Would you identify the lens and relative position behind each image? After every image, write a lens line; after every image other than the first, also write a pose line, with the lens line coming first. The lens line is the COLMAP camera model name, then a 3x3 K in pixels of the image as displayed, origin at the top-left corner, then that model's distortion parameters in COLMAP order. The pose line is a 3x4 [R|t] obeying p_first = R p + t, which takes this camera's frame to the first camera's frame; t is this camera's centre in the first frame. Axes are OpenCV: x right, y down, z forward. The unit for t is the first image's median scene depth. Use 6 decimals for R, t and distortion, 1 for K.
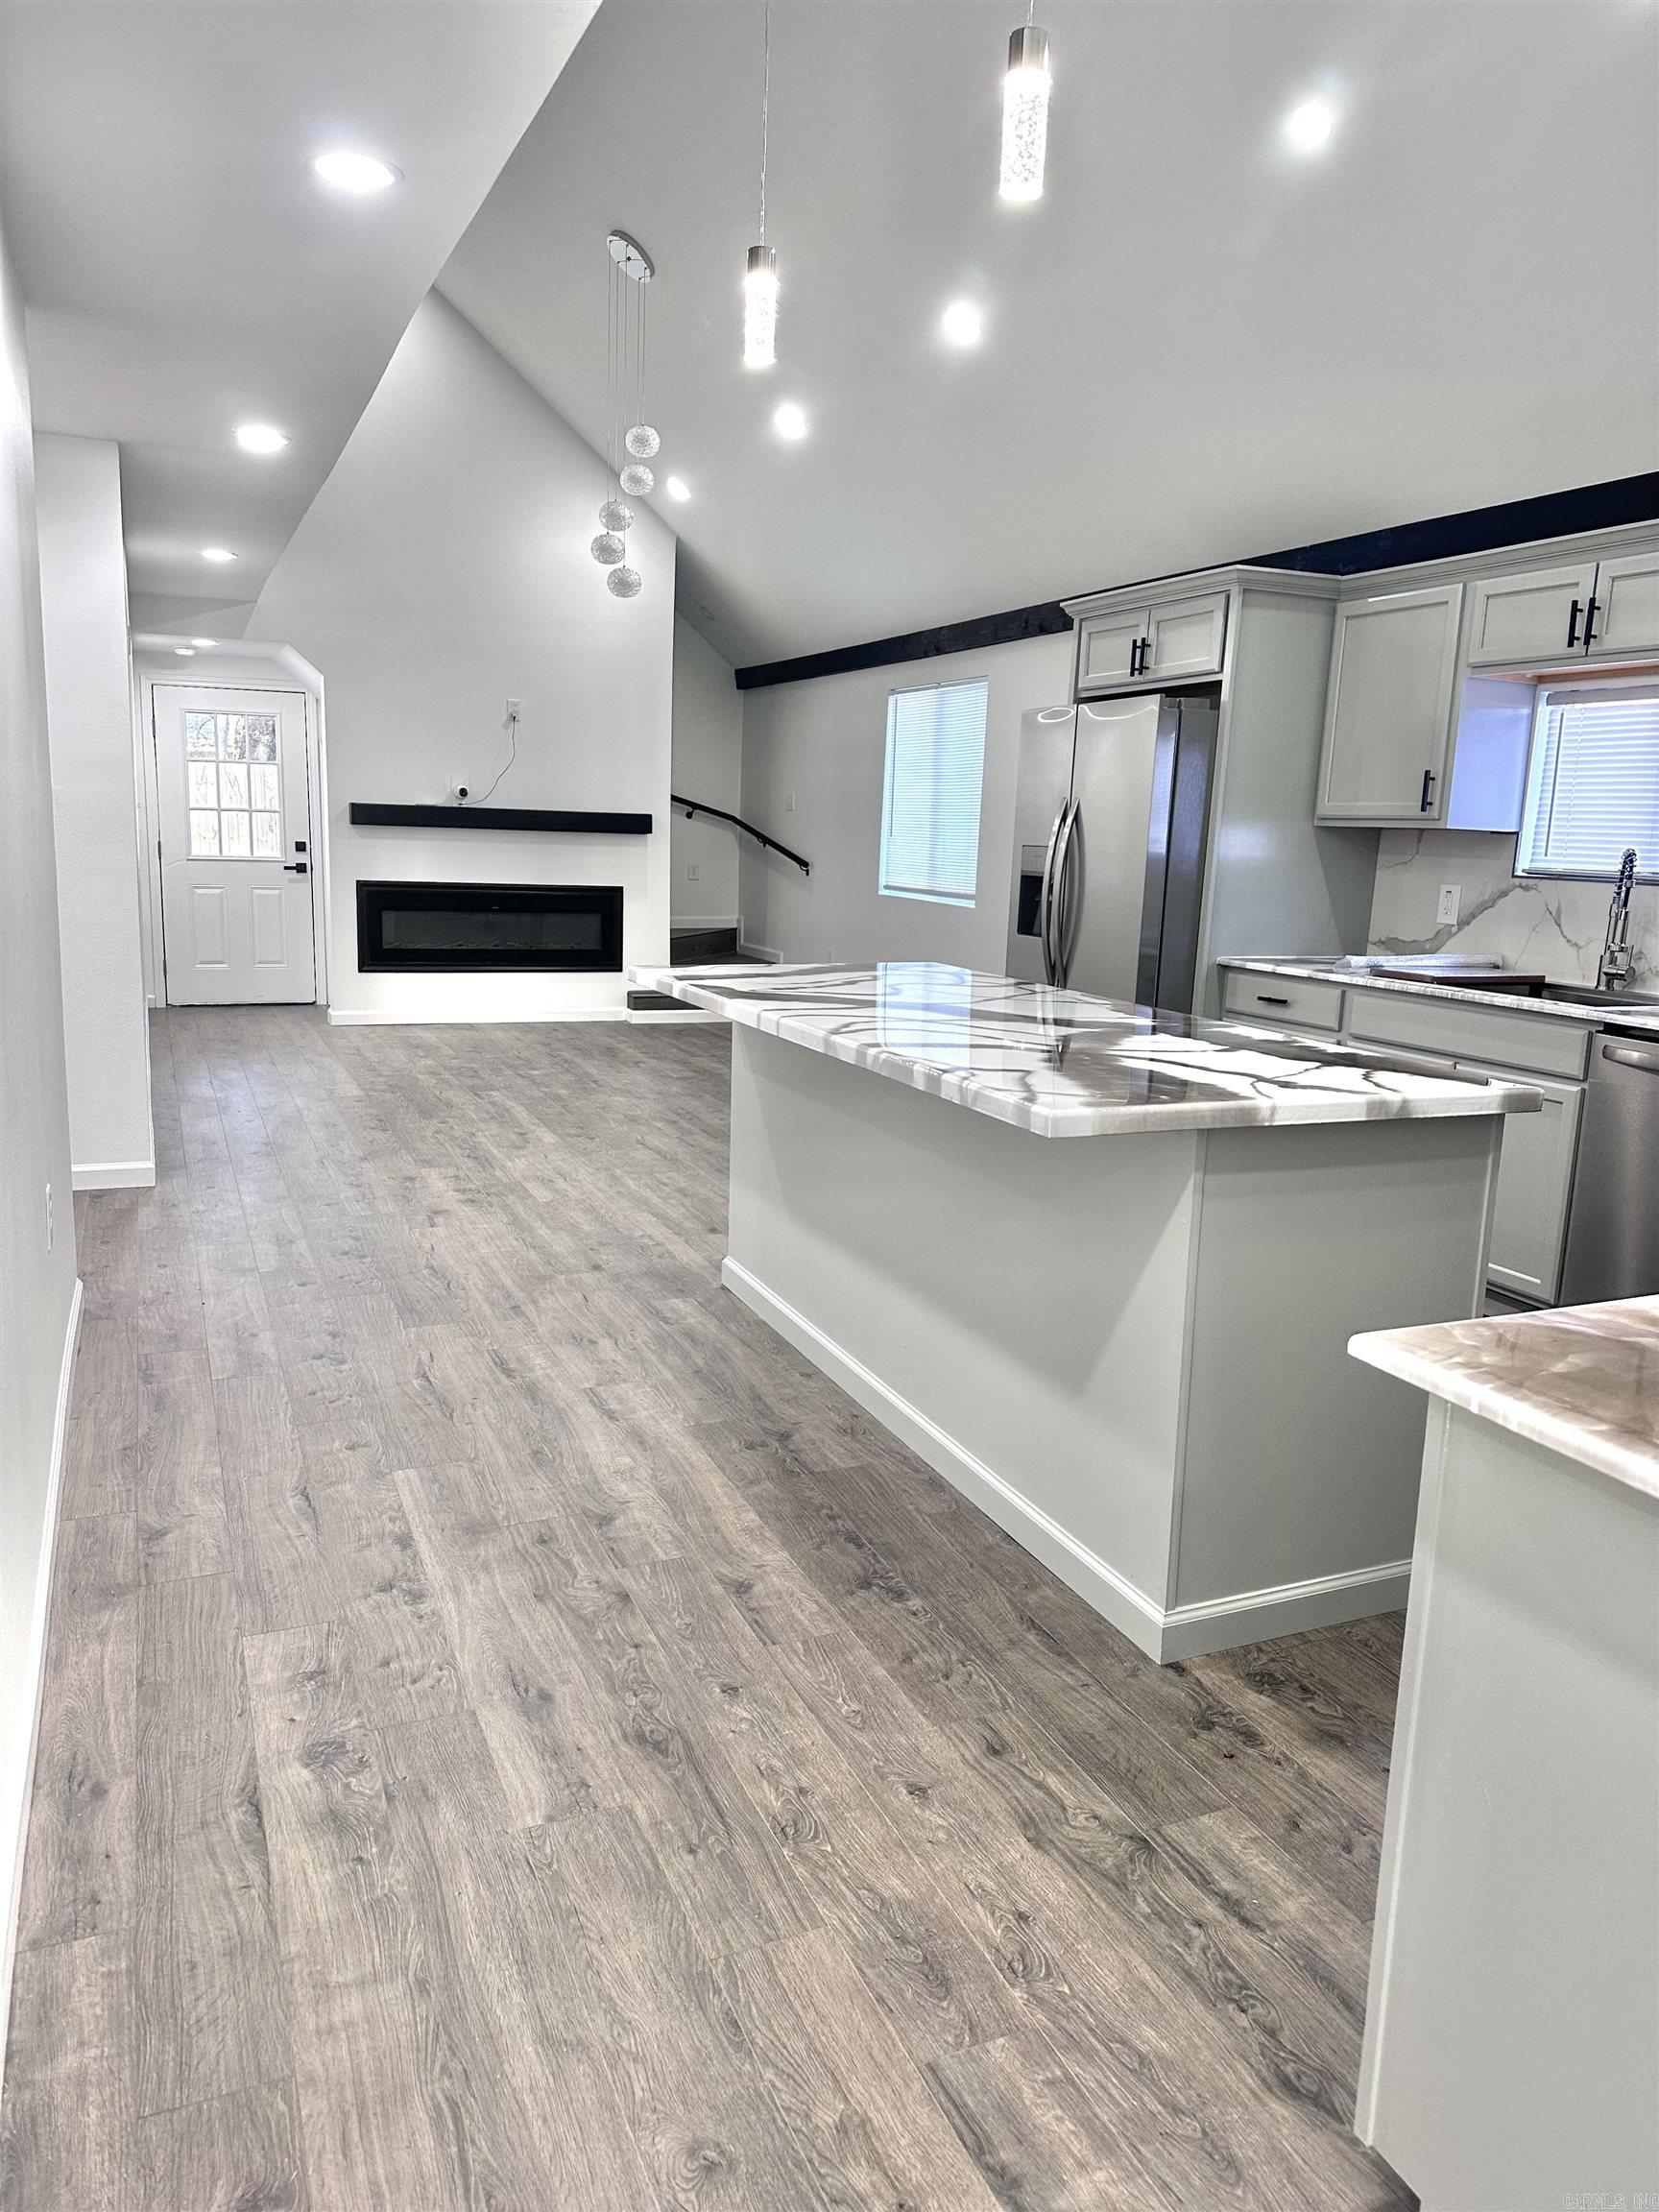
lens RADIAL K [[1577.1, 0, 851.5], [0, 1577.1, 1083.5], [0, 0, 1]] dist [0.073696, -0.087231]
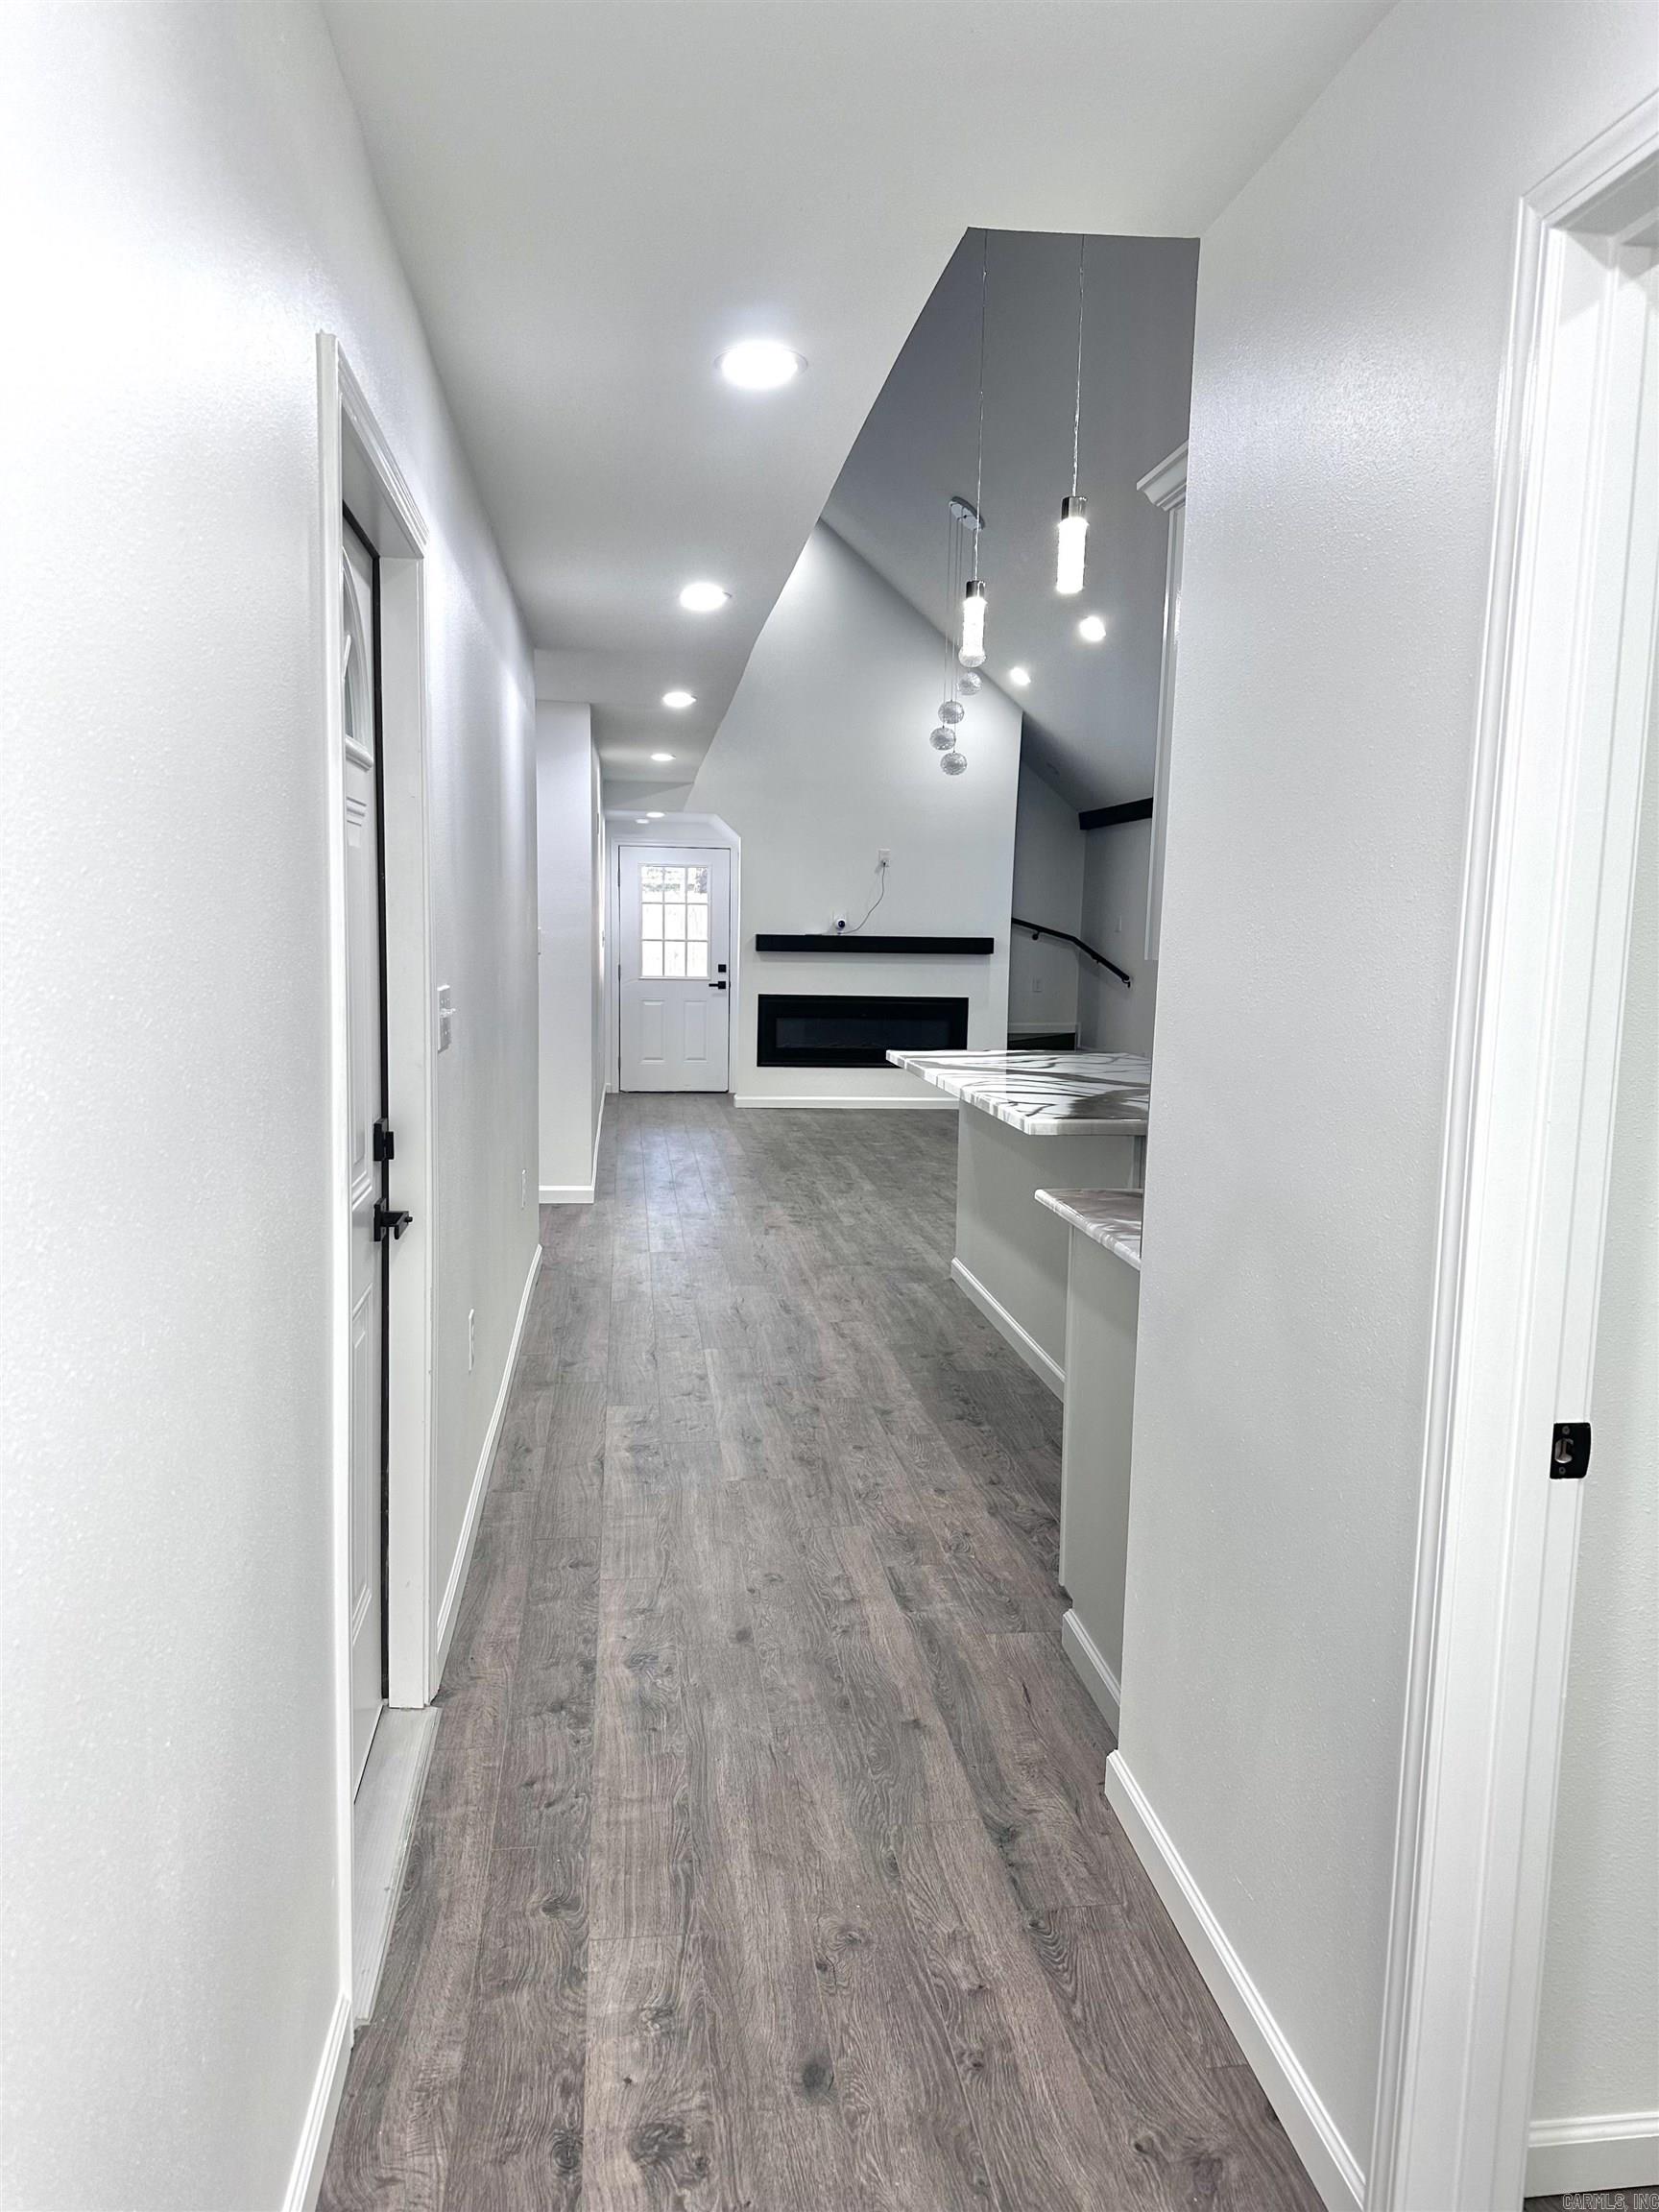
lens RADIAL K [[1577.1, 0, 849.1], [0, 1577.1, 1102.8], [0, 0, 1]] dist [0.073696, -0.087231]
pose [[0.962557, 0.017474, -0.270516, 0.187886], [-0.033389, 0.997964, -0.054340, 0.046575], [0.269015, 0.061337, 0.961181, -0.349137]]
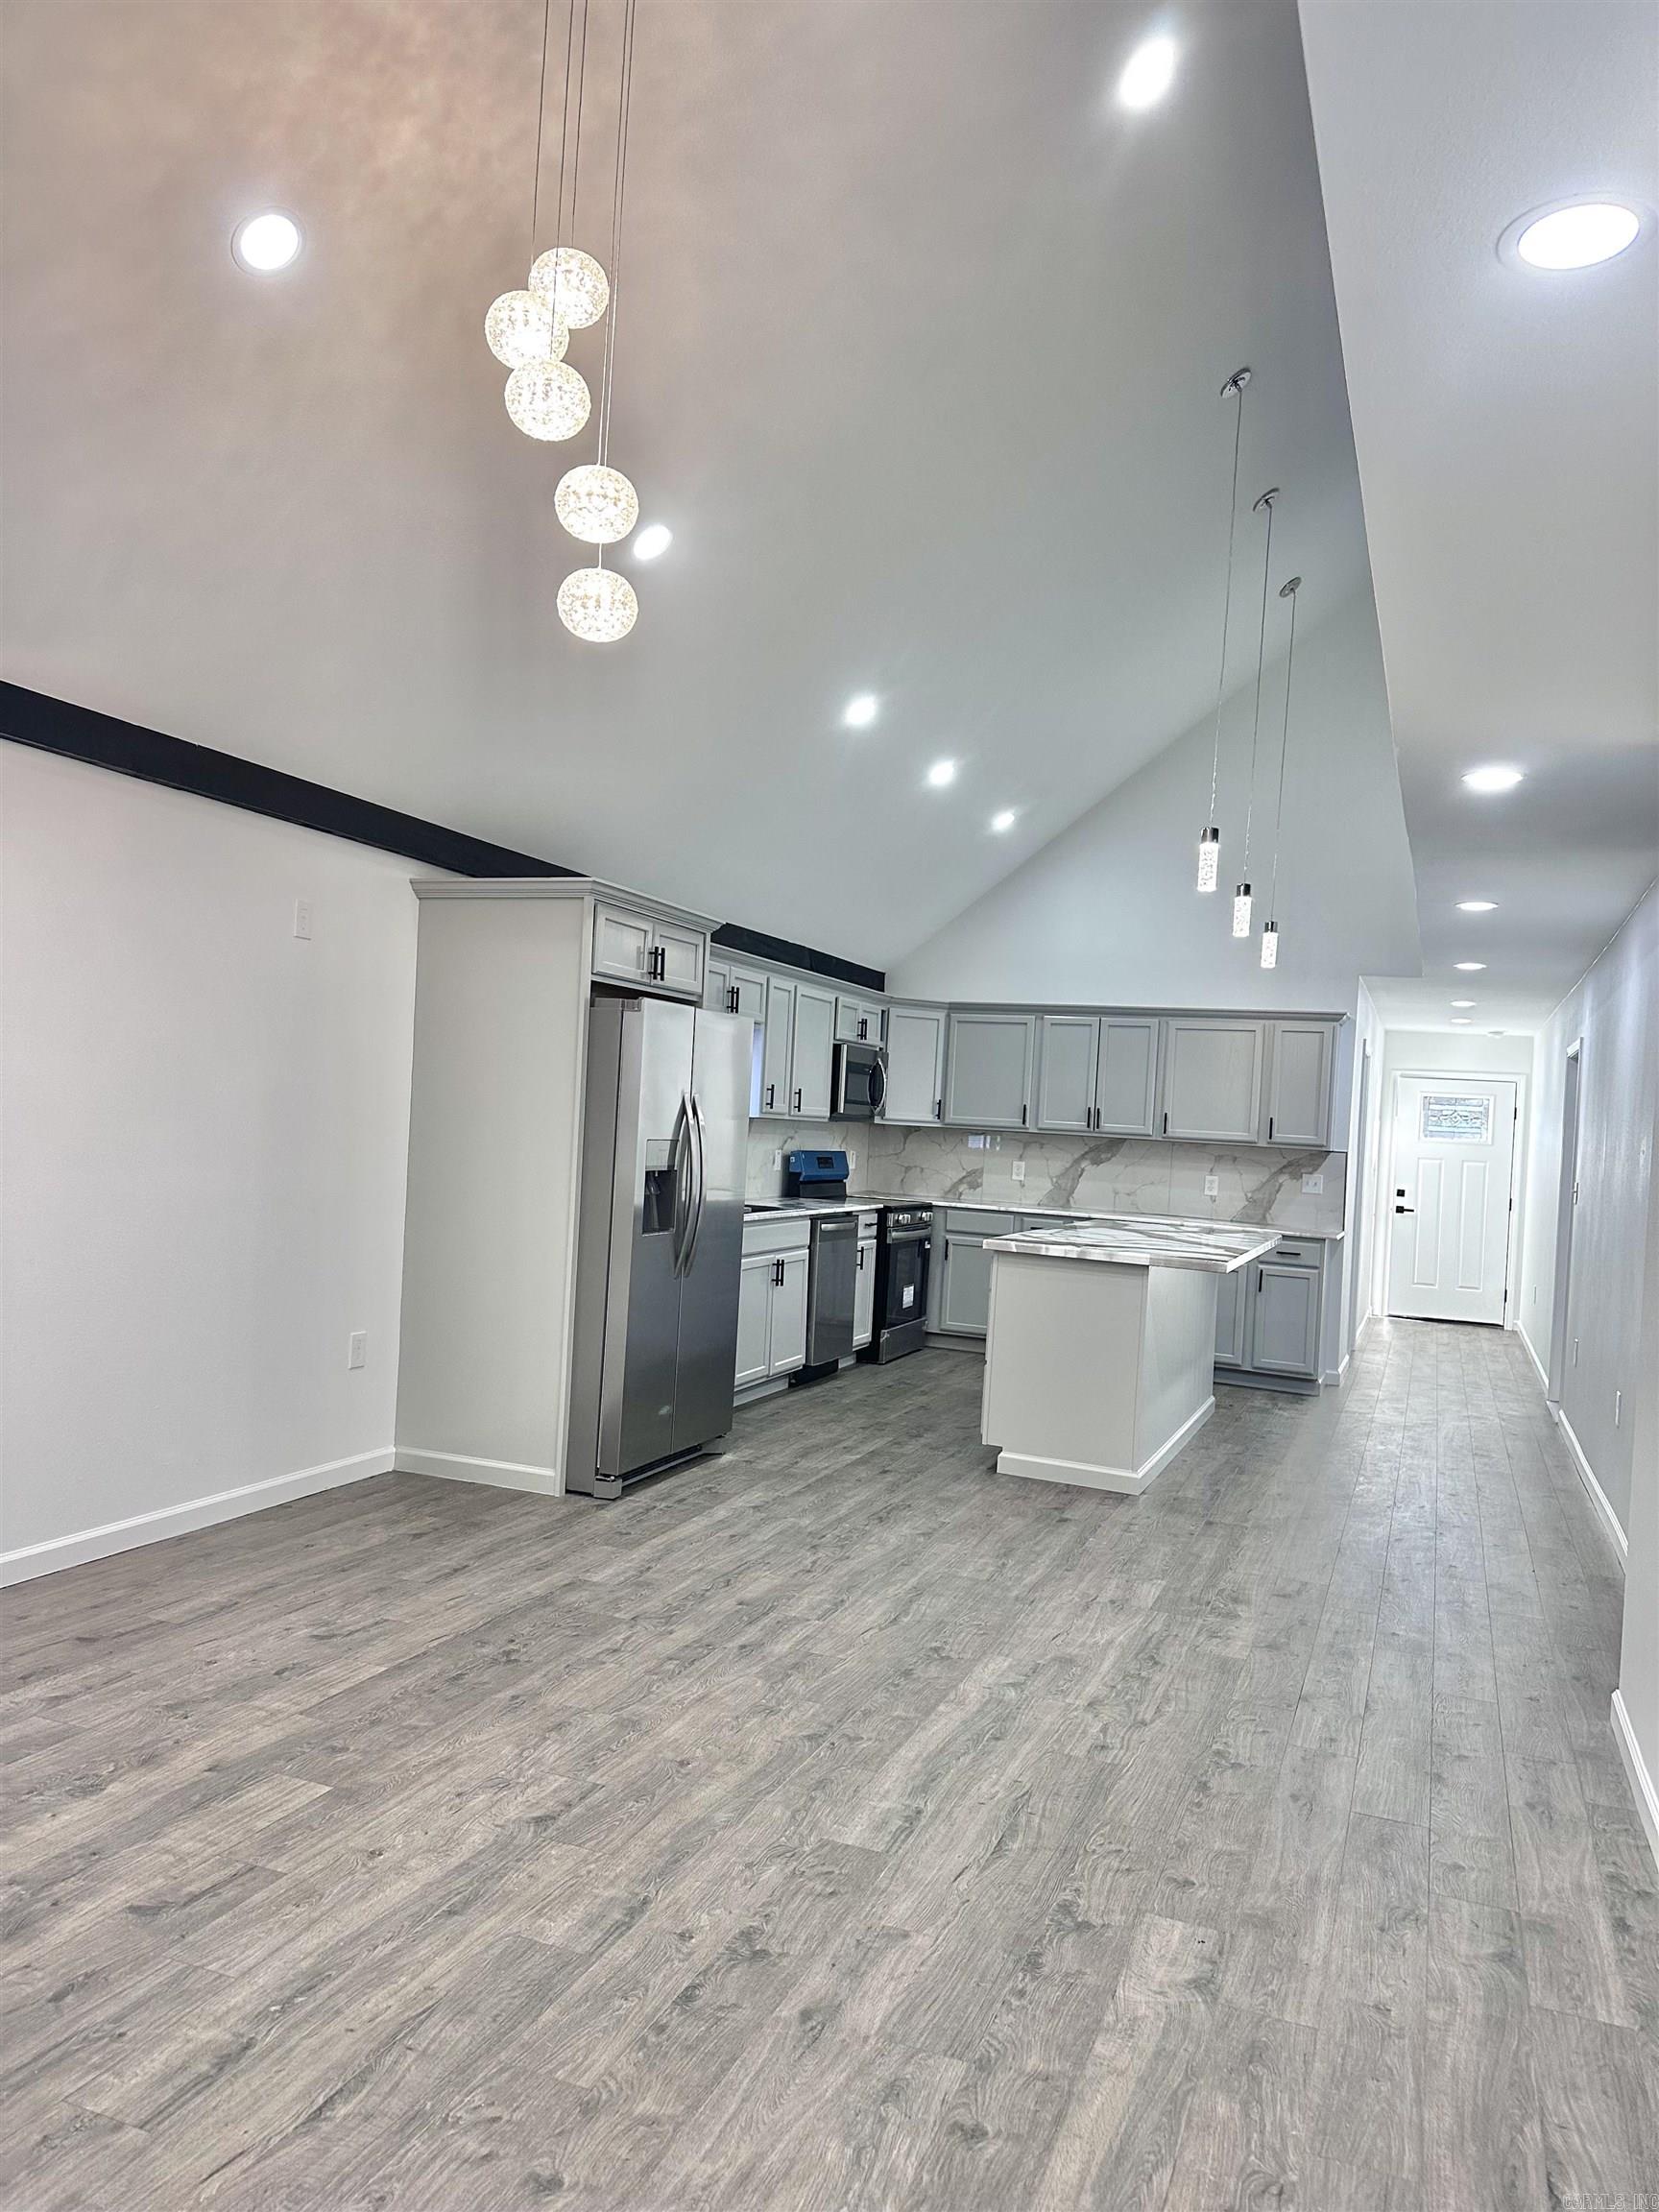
lens RADIAL K [[1577.1, 0, 812.9], [0, 1577.1, 1116.5], [0, 0, 1]] dist [0.073696, -0.087231]
pose [[-0.699884, -0.077176, 0.710074, -0.729501], [0.030635, 0.989987, 0.137795, -0.344067], [-0.713599, 0.118194, -0.690512, 1.858708]]
